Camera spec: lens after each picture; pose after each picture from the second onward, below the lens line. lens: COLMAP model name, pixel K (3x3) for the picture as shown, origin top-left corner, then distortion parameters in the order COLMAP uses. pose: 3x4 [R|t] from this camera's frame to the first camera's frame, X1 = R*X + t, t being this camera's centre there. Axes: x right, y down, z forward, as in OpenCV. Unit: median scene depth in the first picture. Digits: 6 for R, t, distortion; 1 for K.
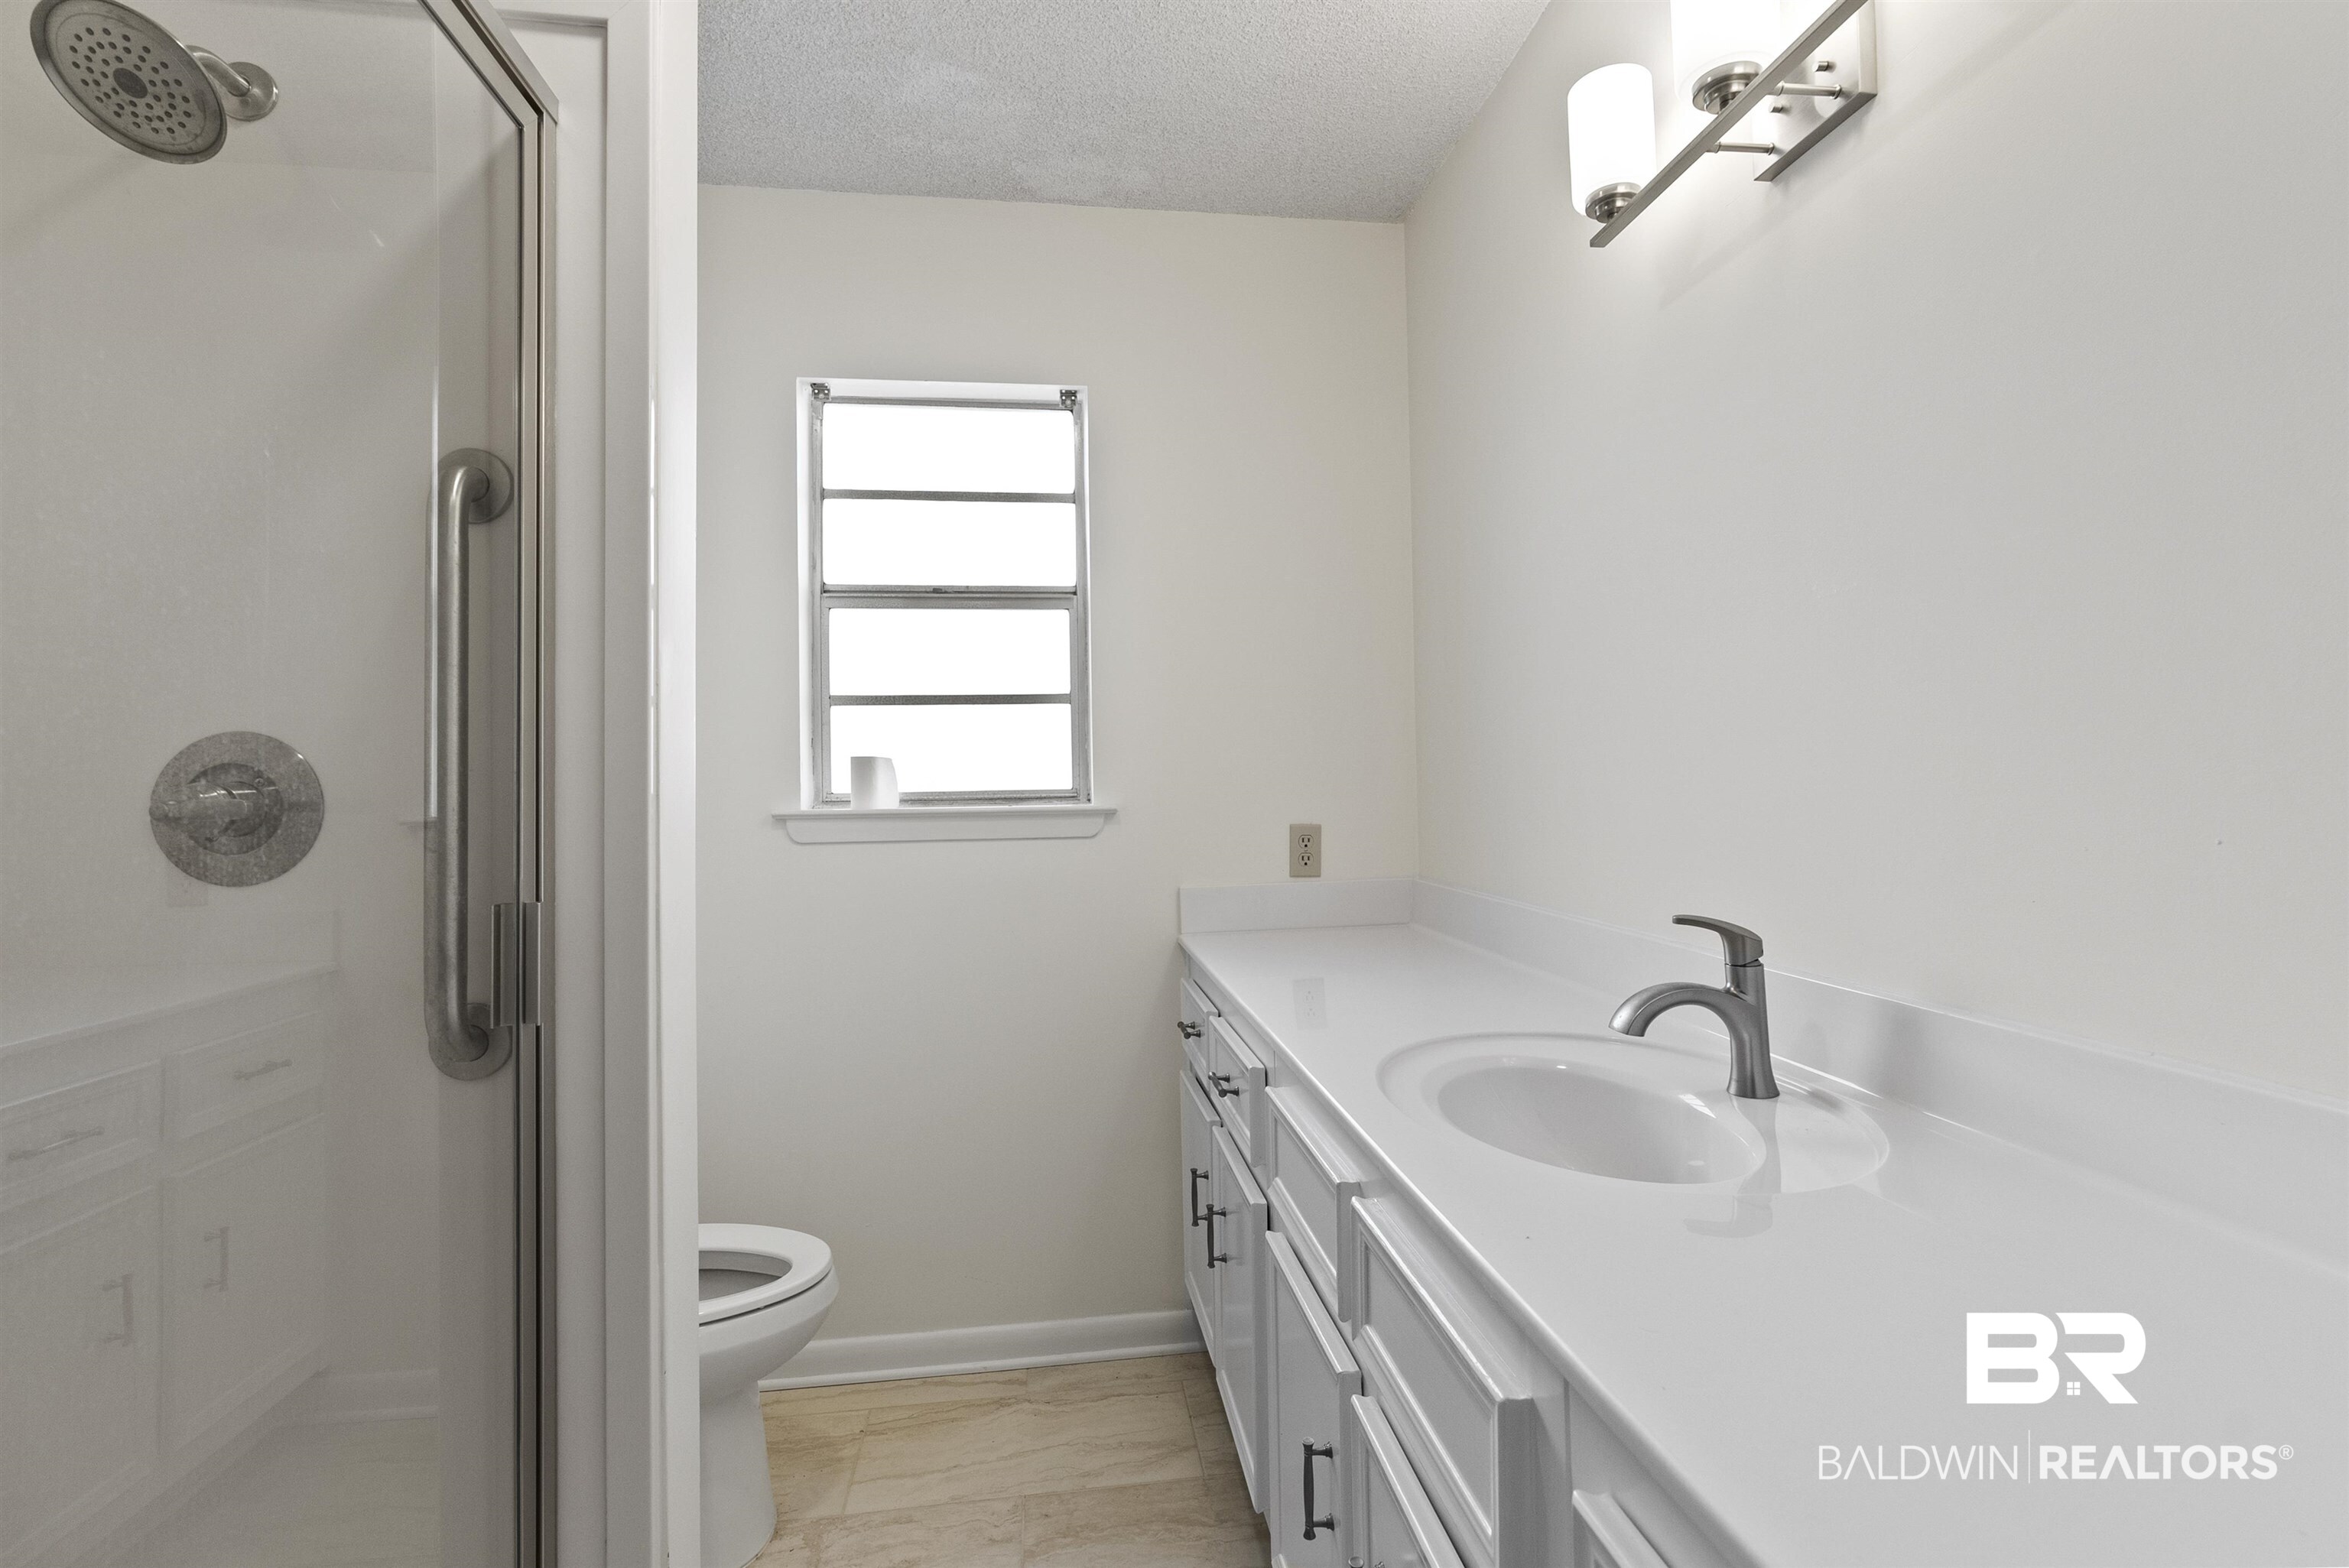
lens RADIAL K [[1075.4, 0, 1179.1], [0, 1075.4, 762.8], [0, 0, 1]] dist [-0.010524, 0.000222]
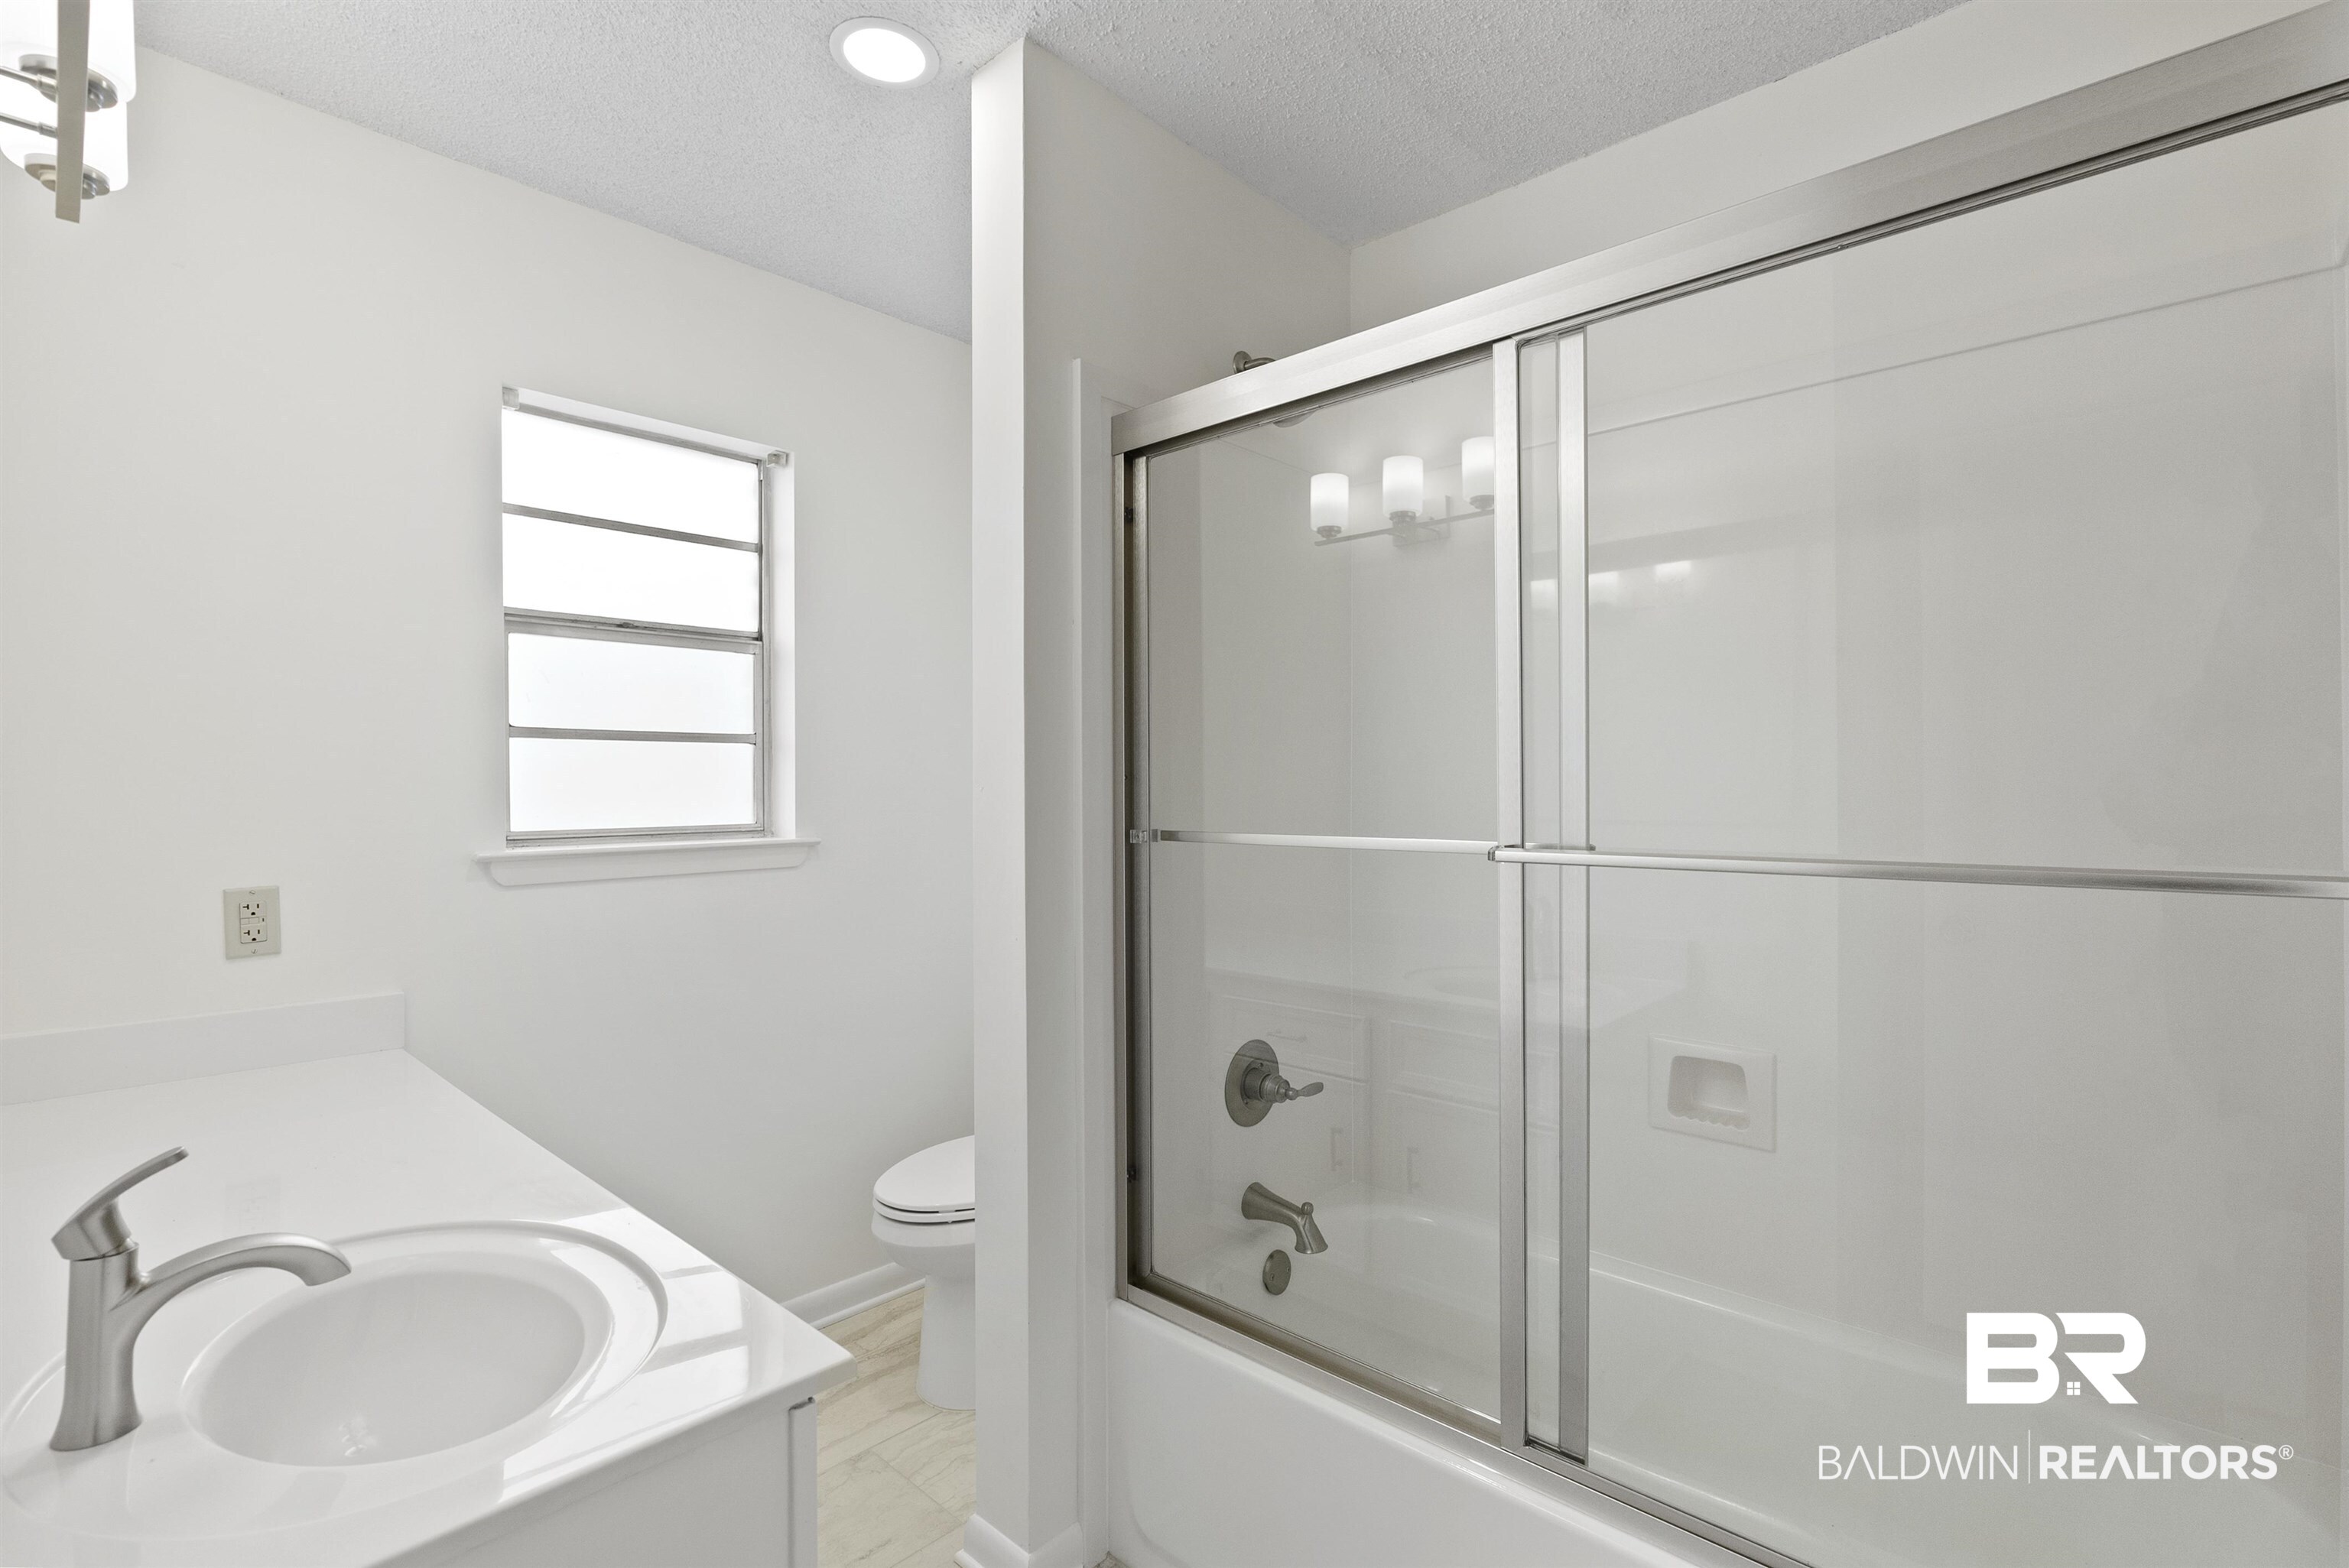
lens RADIAL K [[1075.4, 0, 1179.1], [0, 1075.4, 762.8], [0, 0, 1]] dist [-0.010524, 0.000222]
pose [[0.770122, 0.020166, 0.637578, -0.450988], [-0.004029, 0.999634, -0.026750, -0.009783], [-0.637884, 0.018032, 0.769921, -0.070931]]
